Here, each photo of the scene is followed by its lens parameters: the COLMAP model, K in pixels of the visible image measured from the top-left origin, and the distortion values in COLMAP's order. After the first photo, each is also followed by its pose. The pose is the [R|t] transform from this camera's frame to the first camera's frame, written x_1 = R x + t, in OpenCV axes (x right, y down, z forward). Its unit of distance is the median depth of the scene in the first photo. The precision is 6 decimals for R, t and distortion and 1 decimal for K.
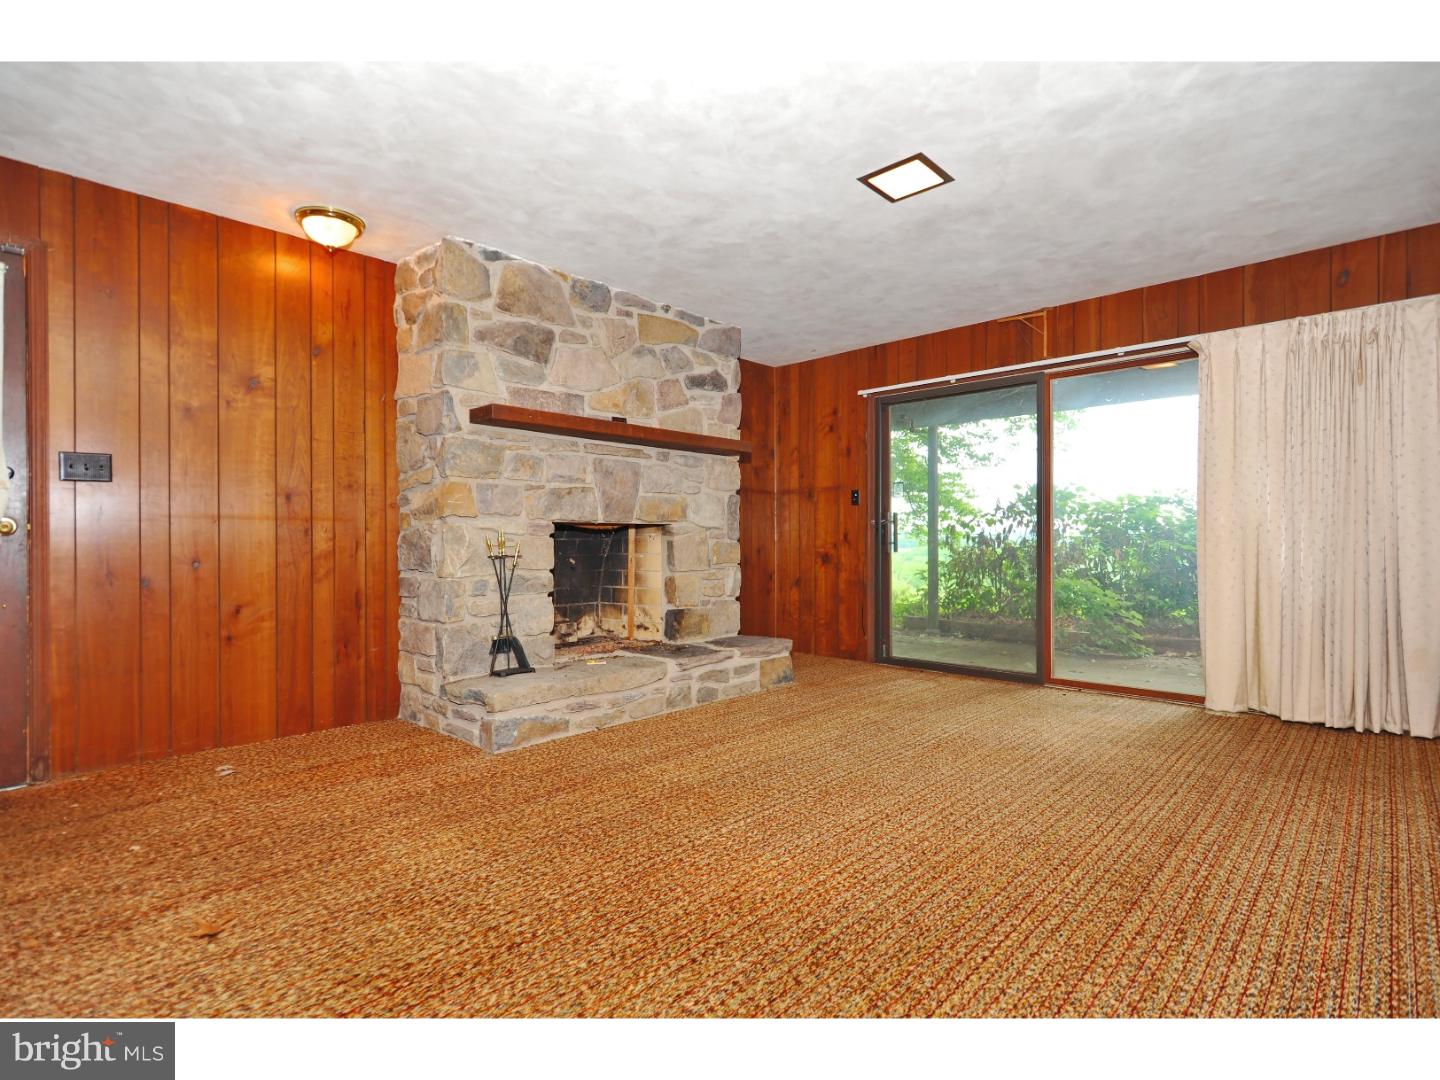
lens RADIAL K [[690.0, 0, 729.8], [0, 690.0, 557.9], [0, 0, 1]] dist [-0.001634, -0.000024]
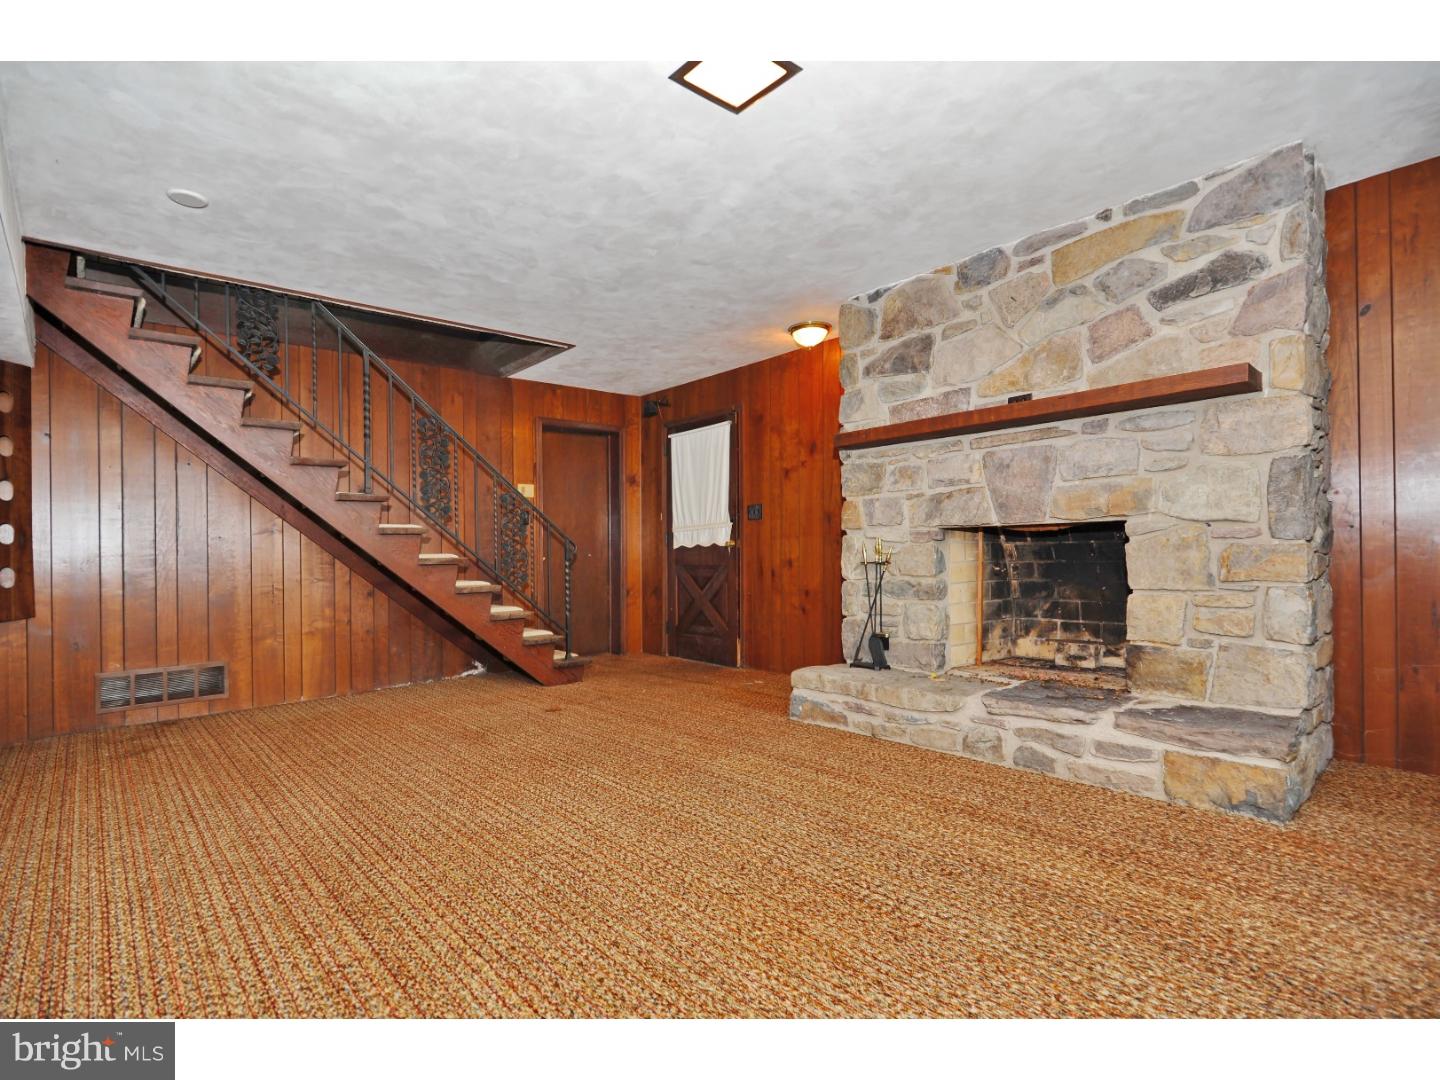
lens RADIAL K [[690.0, 0, 729.8], [0, 690.0, 557.9], [0, 0, 1]] dist [-0.001634, -0.000024]
pose [[-0.051905, 0.018289, -0.998485, 0.750395], [0.000543, 0.999833, 0.018285, -0.028721], [0.998652, 0.000407, -0.051907, 0.769023]]
